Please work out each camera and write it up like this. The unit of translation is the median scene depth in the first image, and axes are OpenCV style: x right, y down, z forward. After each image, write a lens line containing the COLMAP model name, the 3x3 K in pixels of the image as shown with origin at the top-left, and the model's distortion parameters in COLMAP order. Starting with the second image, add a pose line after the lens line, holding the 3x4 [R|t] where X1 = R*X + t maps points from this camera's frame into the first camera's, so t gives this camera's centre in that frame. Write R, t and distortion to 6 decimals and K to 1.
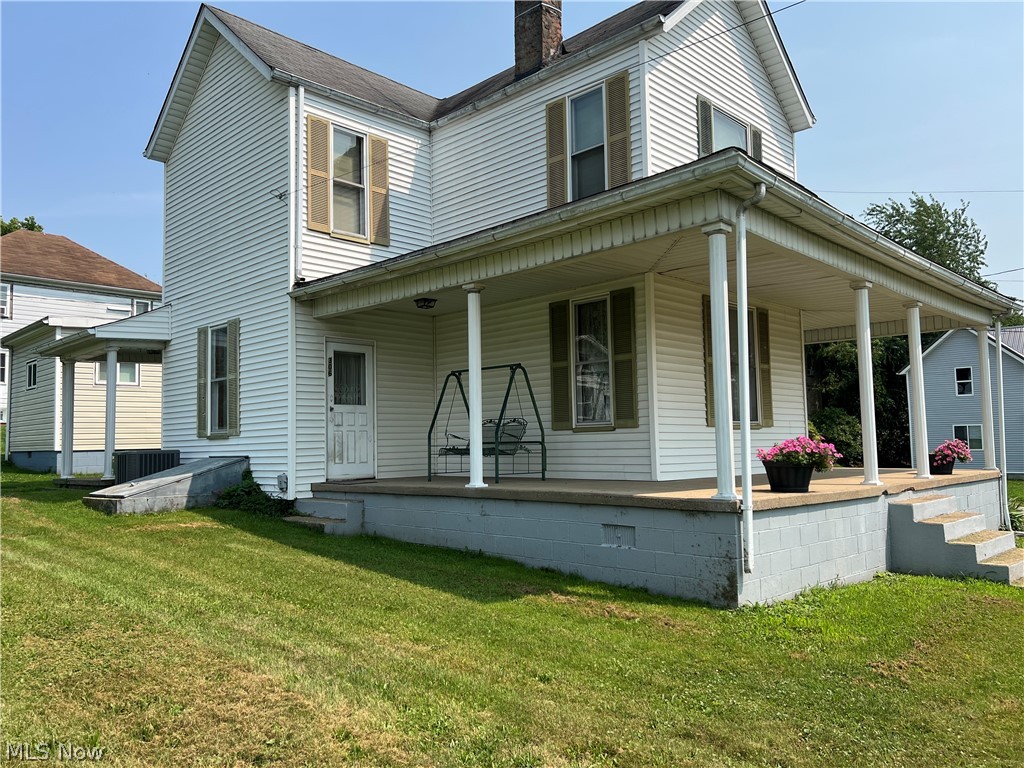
lens RADIAL K [[768.7, 0, 515.1], [0, 768.7, 391.7], [0, 0, 1]] dist [0.089744, -0.120649]
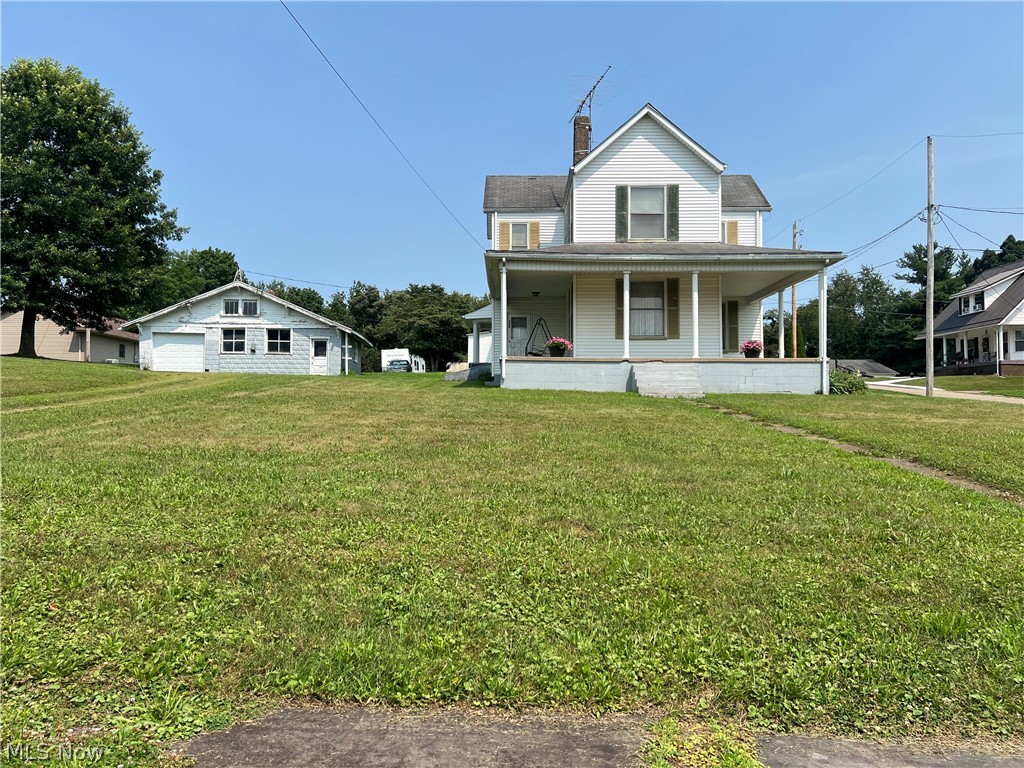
lens RADIAL K [[764.7, 0, 512.0], [0, 764.7, 384.0], [0, 0, 1]] dist [0.087749, -0.109682]
pose [[0.697102, -0.011804, -0.716875, 1.448676], [0.036185, 0.999169, 0.018735, 0.109846], [0.716059, -0.039000, 0.696950, -0.664852]]
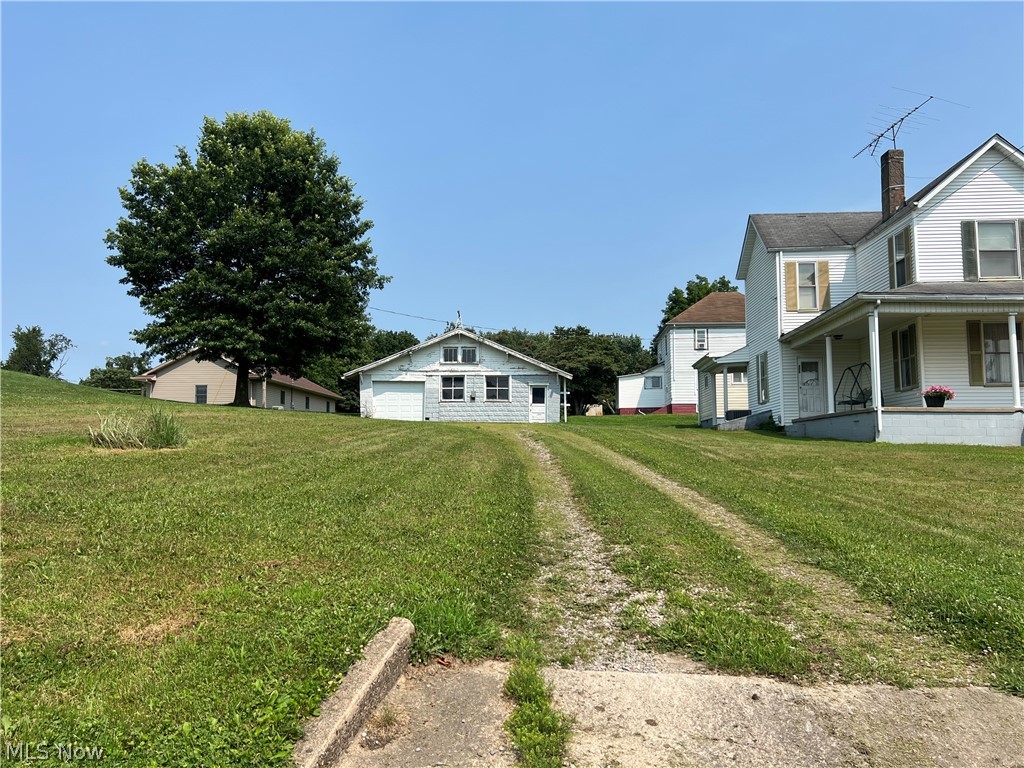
lens RADIAL K [[768.7, 0, 515.1], [0, 768.7, 391.7], [0, 0, 1]] dist [0.089744, -0.120649]
pose [[0.656001, -0.046882, -0.753302, 0.906600], [0.043382, 0.998761, -0.024380, 0.052190], [0.753512, -0.016687, 0.657222, -1.106830]]
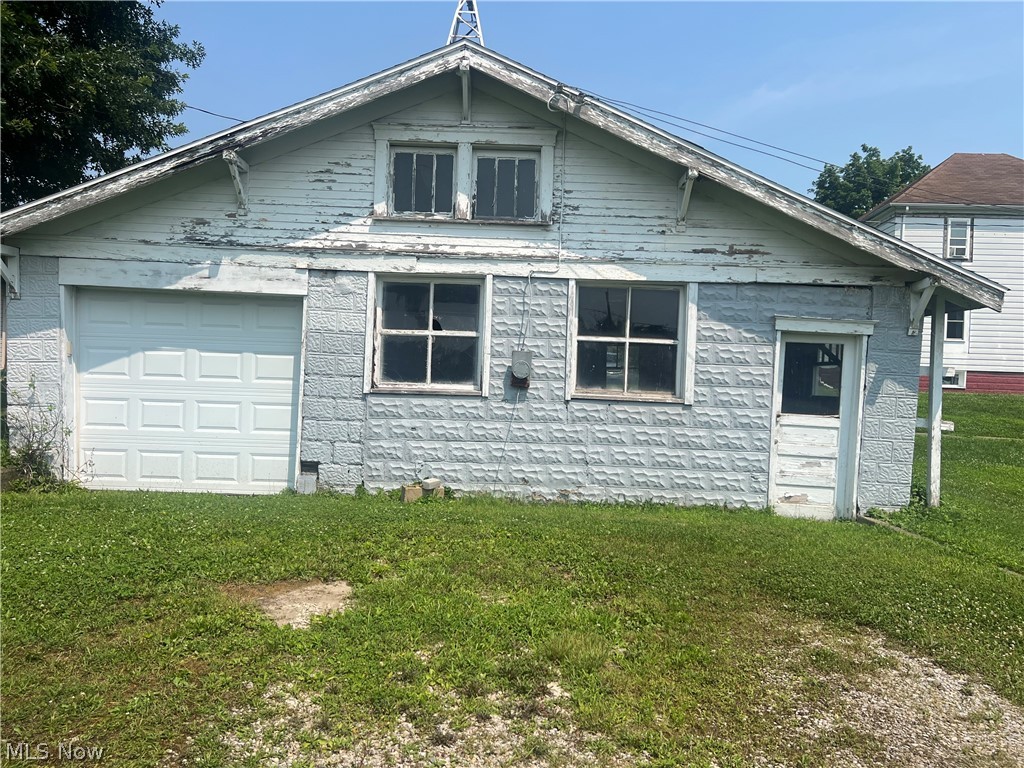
lens RADIAL K [[764.7, 0, 512.0], [0, 764.7, 384.0], [0, 0, 1]] dist [0.087749, -0.109682]
pose [[0.651824, 0.034855, -0.757569, -0.965096], [0.008481, 0.998546, 0.053239, -0.036203], [0.758323, -0.041127, 0.650580, 0.305980]]
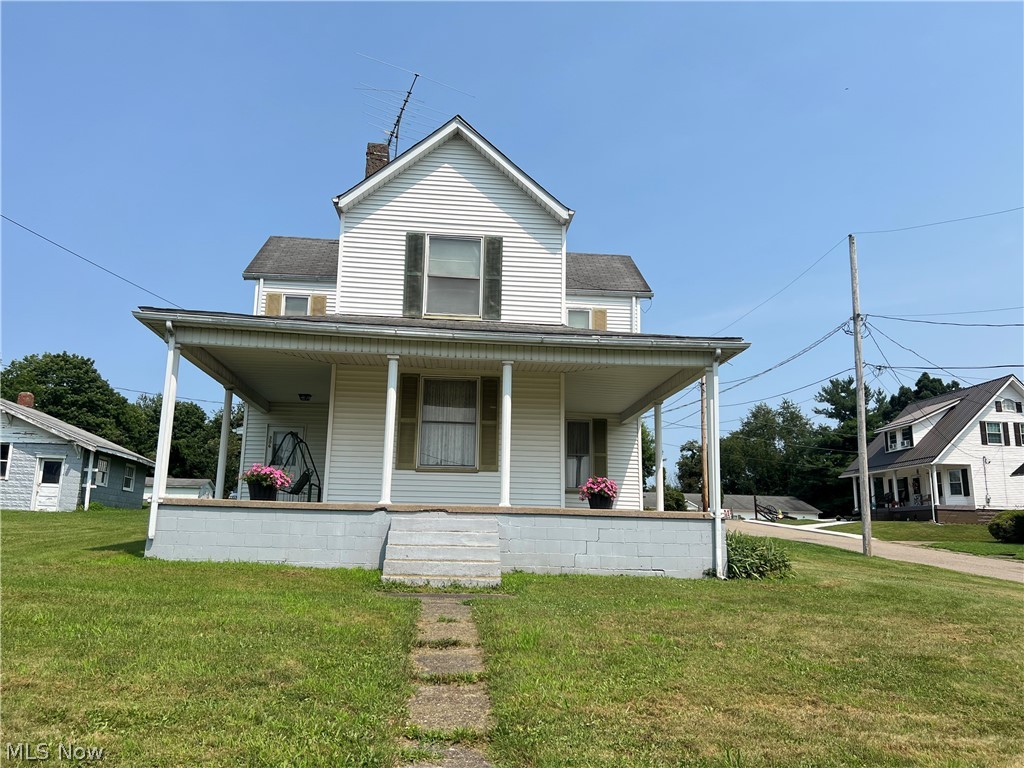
lens RADIAL K [[768.7, 0, 515.1], [0, 768.7, 391.7], [0, 0, 1]] dist [0.089744, -0.120649]
pose [[0.760785, -0.095497, -0.641939, 1.159723], [0.013856, 0.991280, -0.131045, 0.080576], [0.648856, 0.090803, 0.755474, 0.096217]]
